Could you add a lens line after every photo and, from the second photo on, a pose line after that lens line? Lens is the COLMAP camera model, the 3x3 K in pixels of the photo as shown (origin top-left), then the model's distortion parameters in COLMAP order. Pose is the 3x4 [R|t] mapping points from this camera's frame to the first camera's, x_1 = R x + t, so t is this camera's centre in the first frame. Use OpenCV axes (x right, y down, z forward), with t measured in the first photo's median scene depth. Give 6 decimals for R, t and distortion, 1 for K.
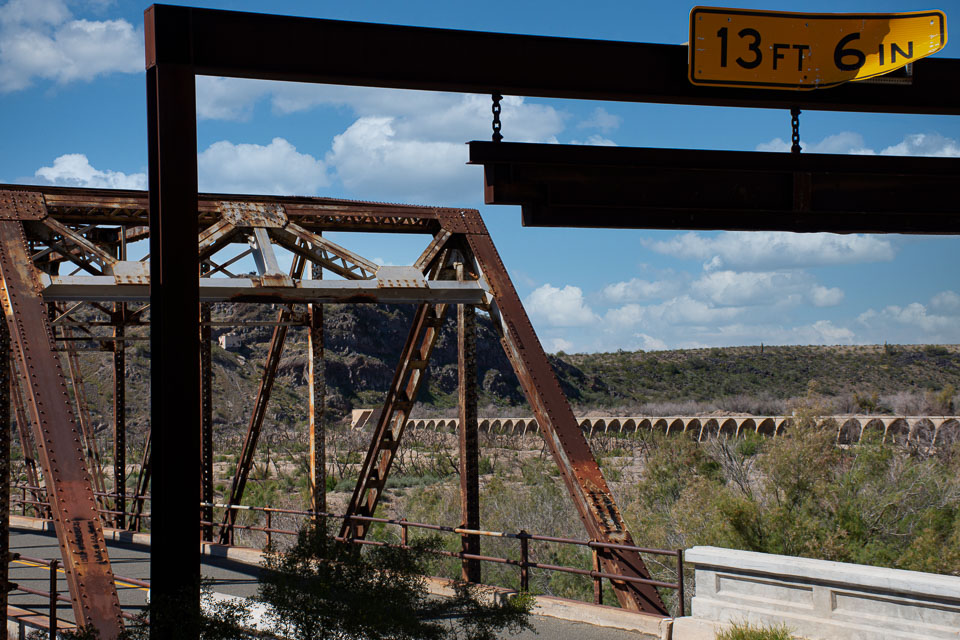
lens RADIAL K [[1979.3, 0, 477.0], [0, 1979.3, 334.2], [0, 0, 1]] dist [0.470211, 0.000000]
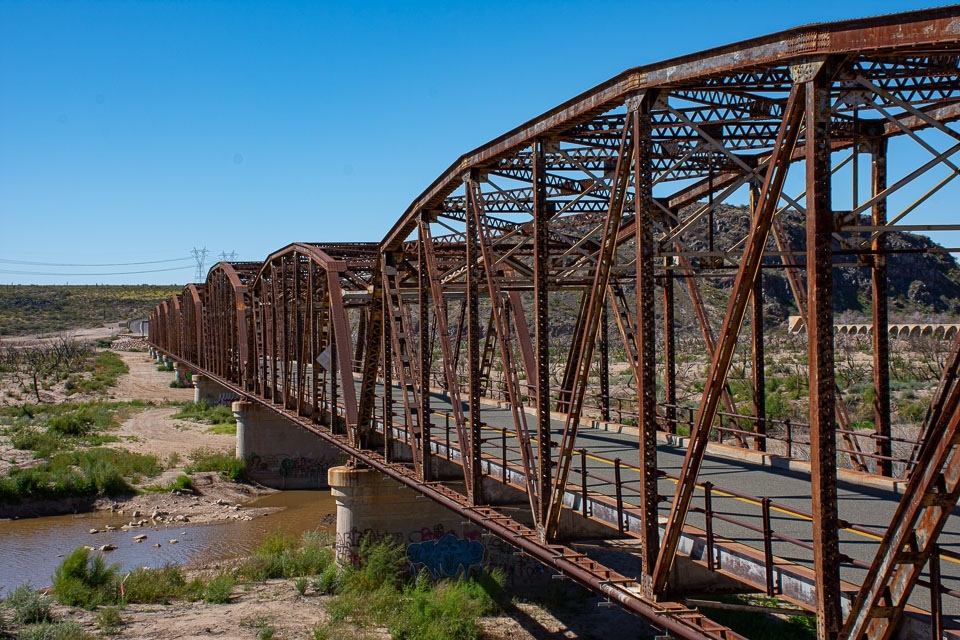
lens RADIAL K [[1584.5, 0, 471.5], [0, 1584.5, 323.9], [0, 0, 1]] dist [0.367704, 0.000000]
pose [[0.973162, 0.004718, -0.230073, -0.304502], [0.005512, 0.999025, 0.043804, 0.002884], [0.230056, -0.043896, 0.972187, 0.478342]]
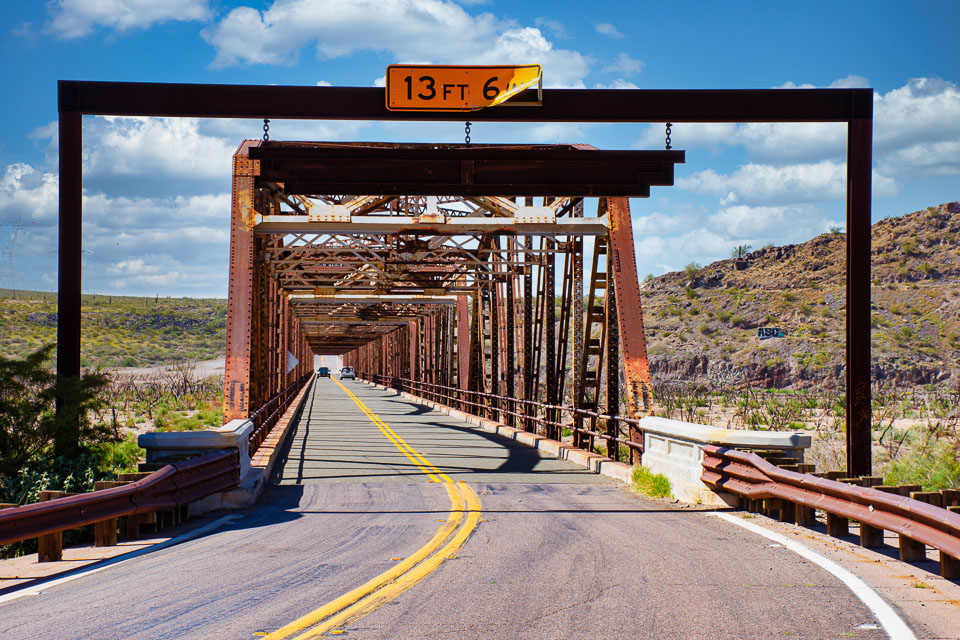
lens RADIAL K [[2702.1, 0, 478.9], [0, 2702.1, 323.6], [0, 0, 1]] dist [0.584272, 0.000000]
pose [[0.915238, 0.014062, -0.402668, 0.632314], [-0.005142, 0.999717, 0.023225, 0.001222], [0.402880, -0.019185, 0.915051, -0.614929]]
